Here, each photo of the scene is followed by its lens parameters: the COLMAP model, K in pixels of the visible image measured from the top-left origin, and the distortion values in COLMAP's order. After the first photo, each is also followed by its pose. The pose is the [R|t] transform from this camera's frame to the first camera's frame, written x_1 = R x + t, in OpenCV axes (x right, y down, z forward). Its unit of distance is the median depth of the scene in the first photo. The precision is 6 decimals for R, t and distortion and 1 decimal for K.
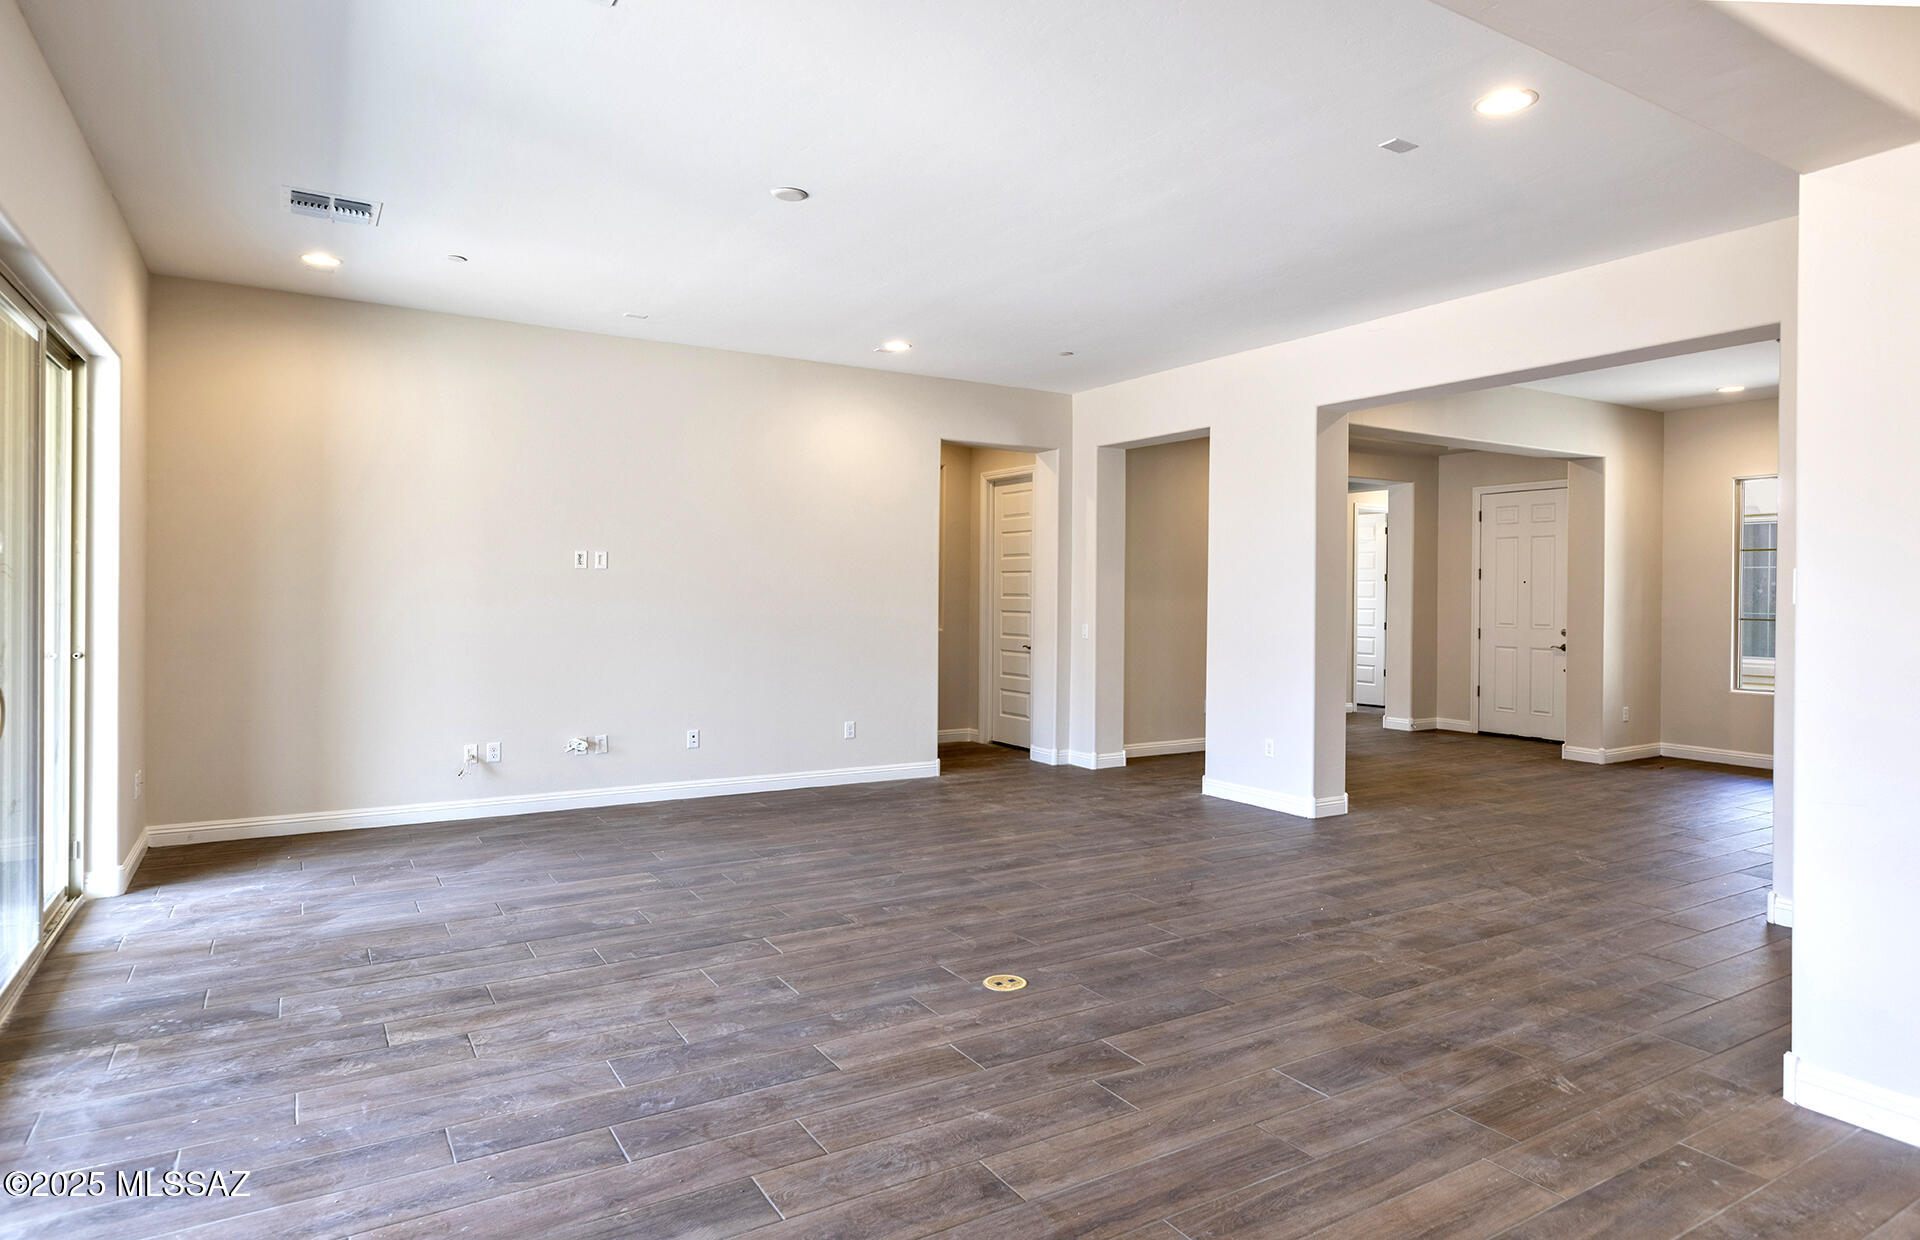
lens RADIAL K [[1102.6, 0, 972.6], [0, 1102.6, 607.1], [0, 0, 1]] dist [0.017584, 0.001742]
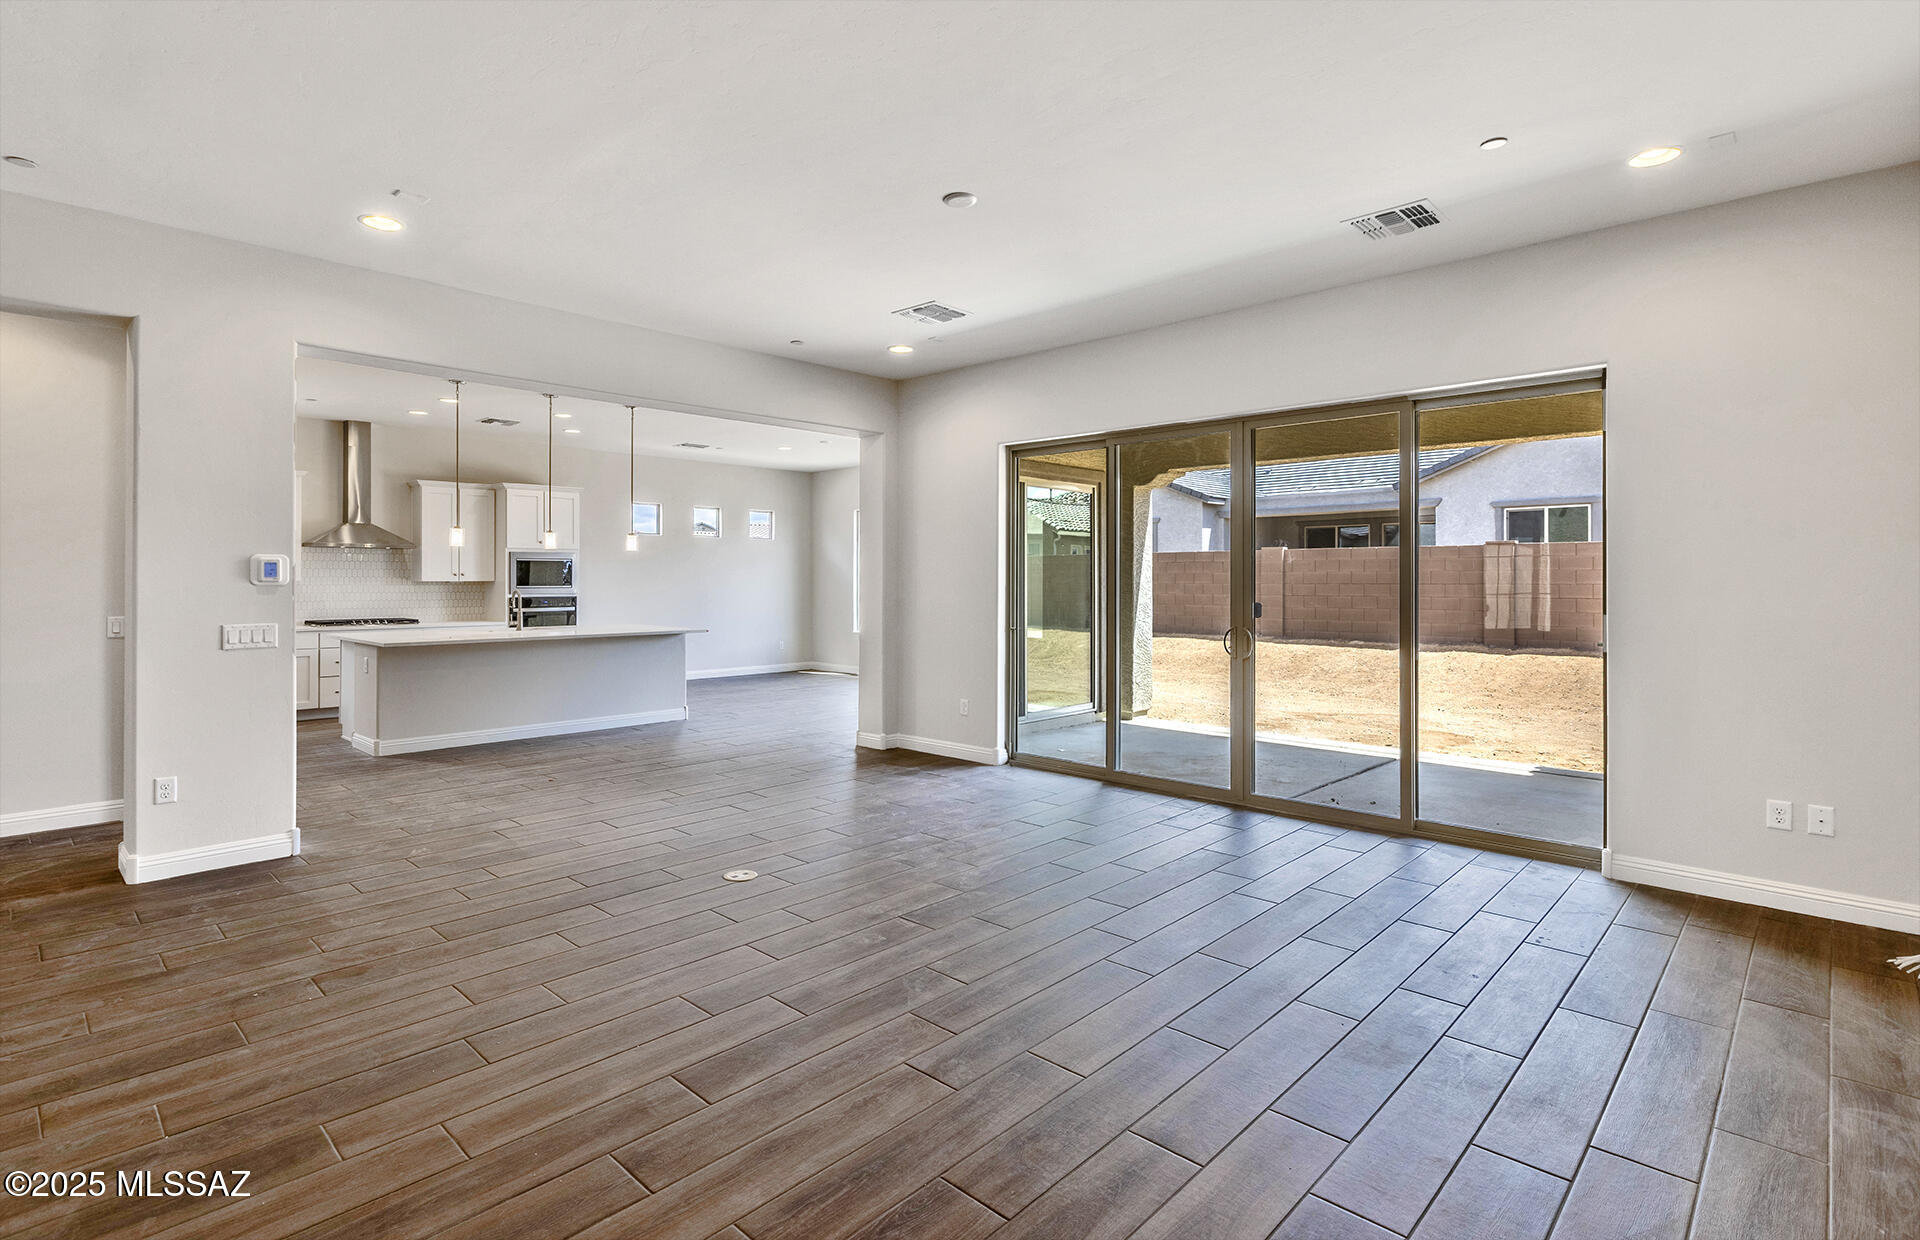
lens RADIAL K [[911.4, 0, 906.7], [0, 911.4, 584.6], [0, 0, 1]] dist [0.005416, 0.000073]
pose [[-0.974382, -0.009371, -0.224705, 0.088031], [-0.013366, 0.999778, 0.016266, -0.025443], [0.224503, 0.018852, -0.974291, 2.204657]]
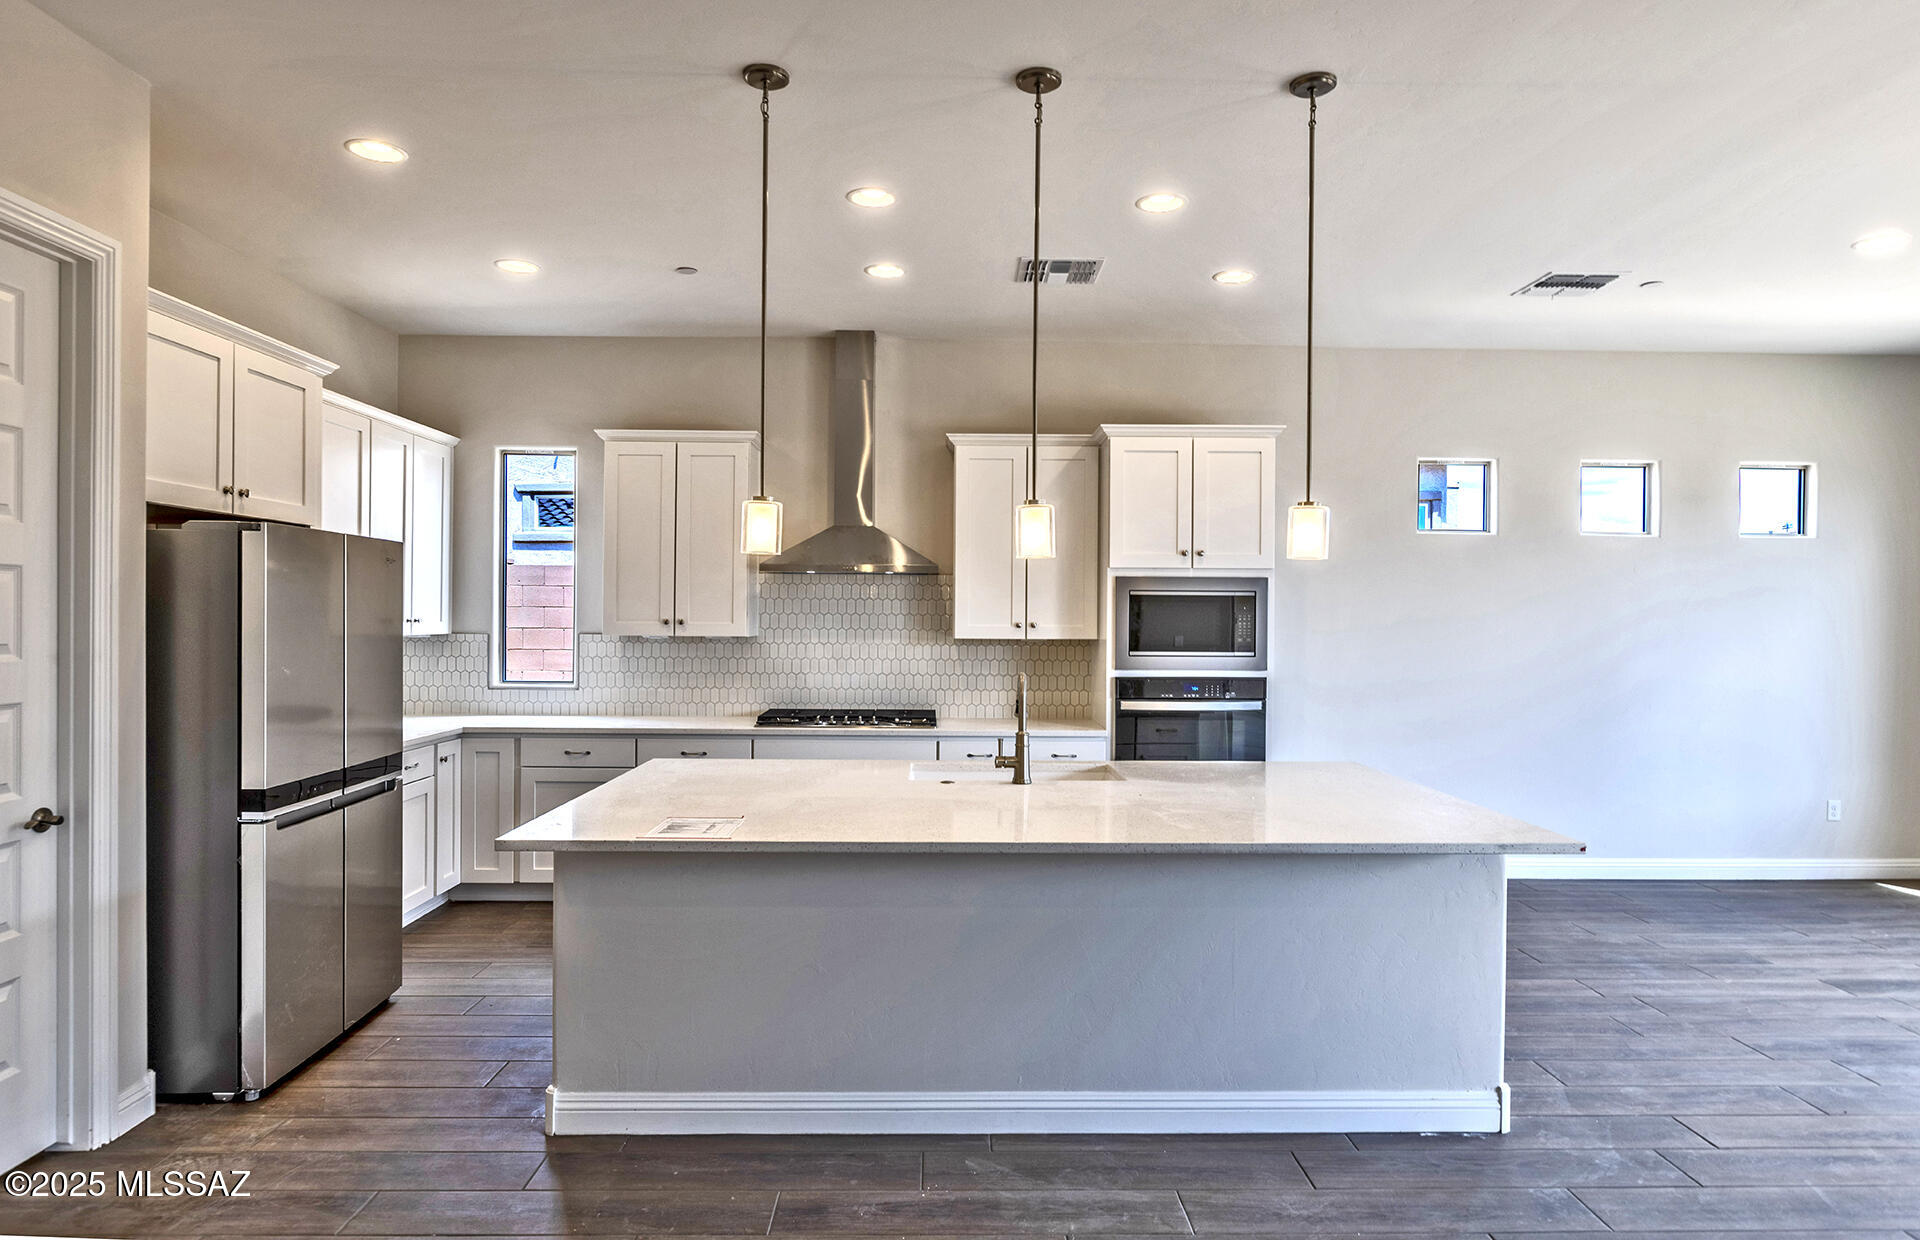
lens RADIAL K [[1125.0, 0, 952.7], [0, 1125.0, 621.4], [0, 0, 1]] dist [-0.003754, -0.001059]
pose [[-0.857028, -0.016347, 0.515011, 0.036506], [-0.007102, 0.999776, 0.019915, -0.030026], [-0.515221, 0.013410, -0.856952, 0.658545]]
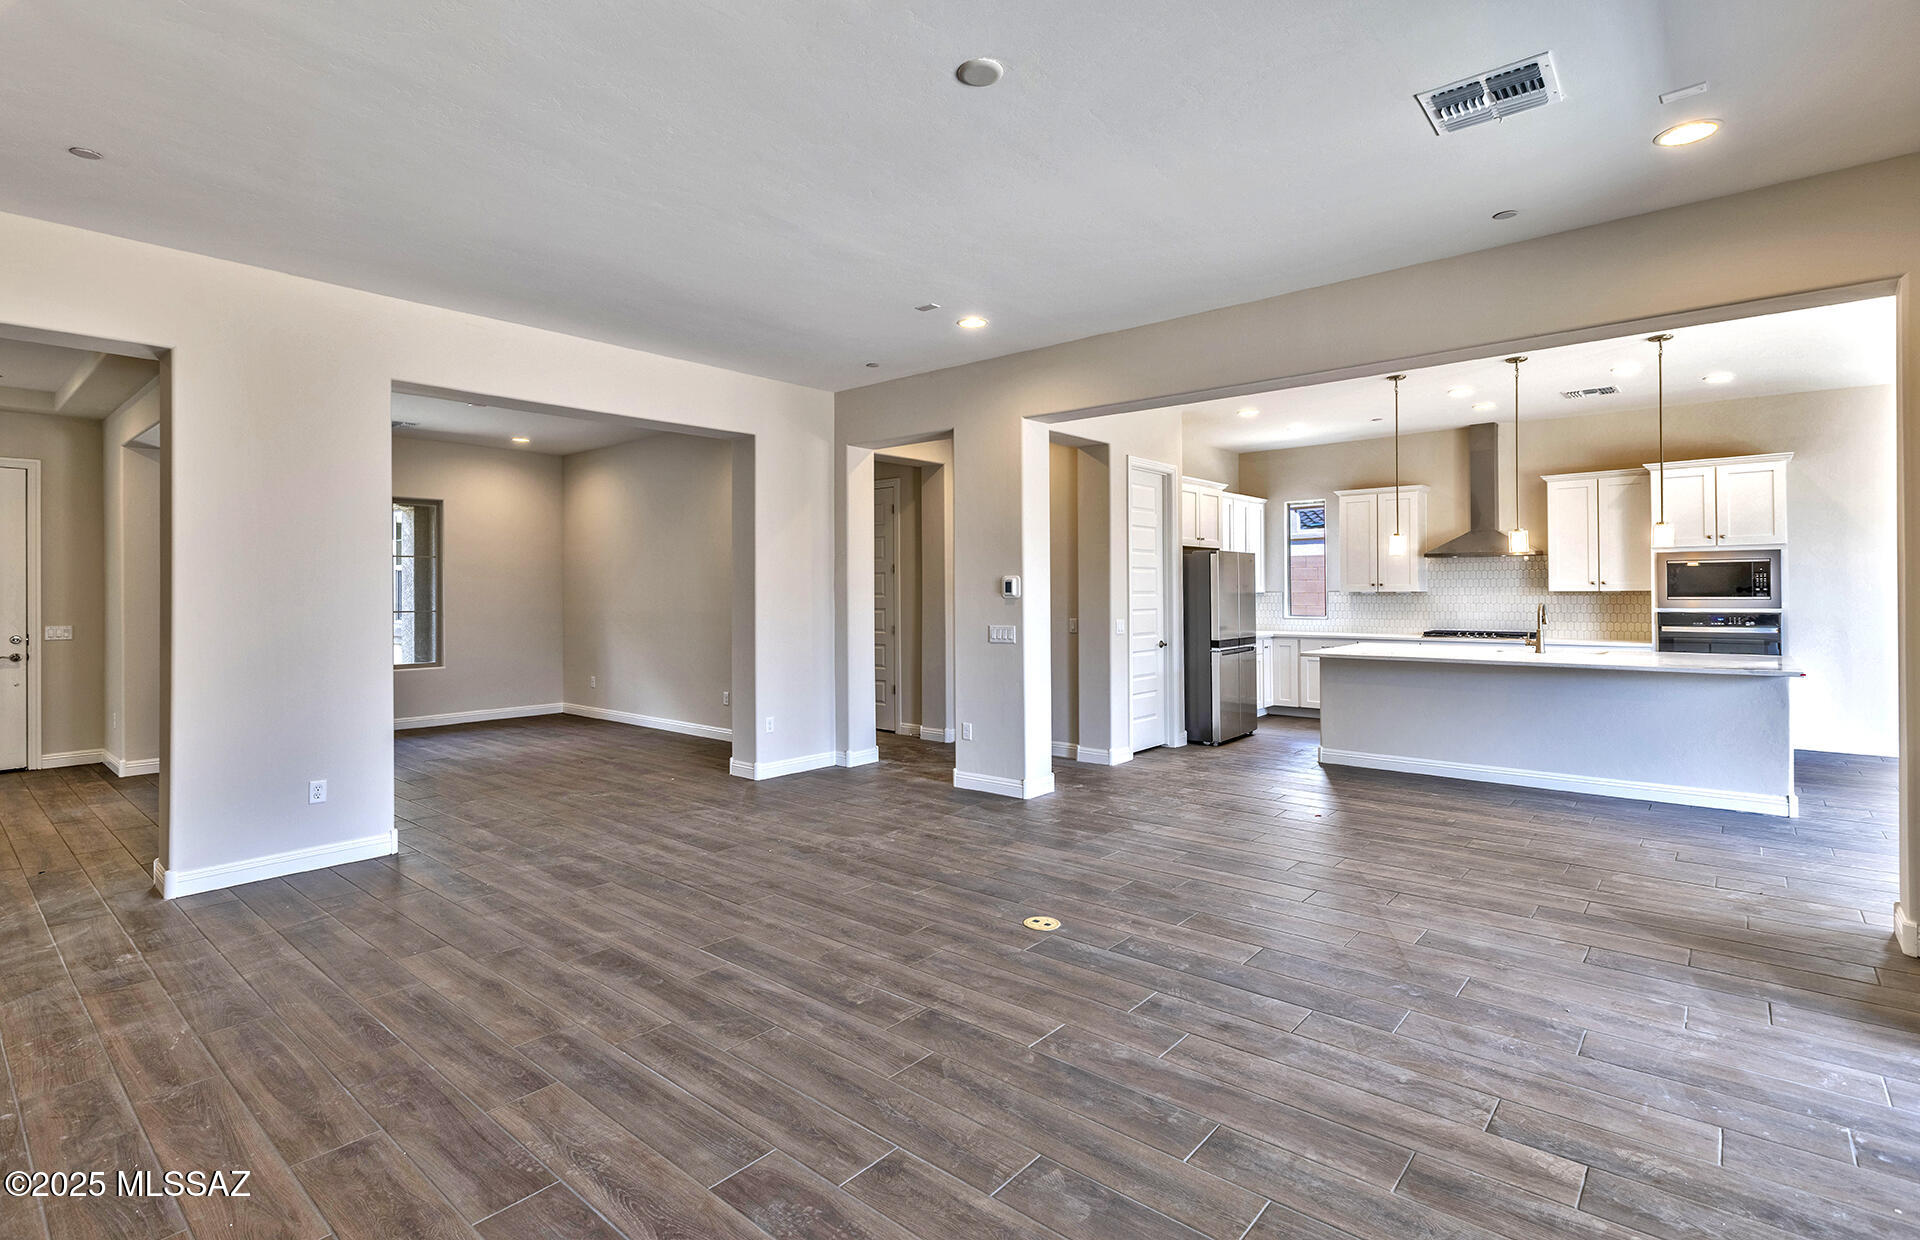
lens RADIAL K [[911.4, 0, 929.1], [0, 911.4, 584.6], [0, 0, 1]] dist [0.005416, 0.000073]
pose [[-0.291290, 0.000839, 0.956634, -0.911764], [0.017534, 0.999836, 0.004463, -0.027938], [-0.956474, 0.018074, -0.291257, 1.467788]]
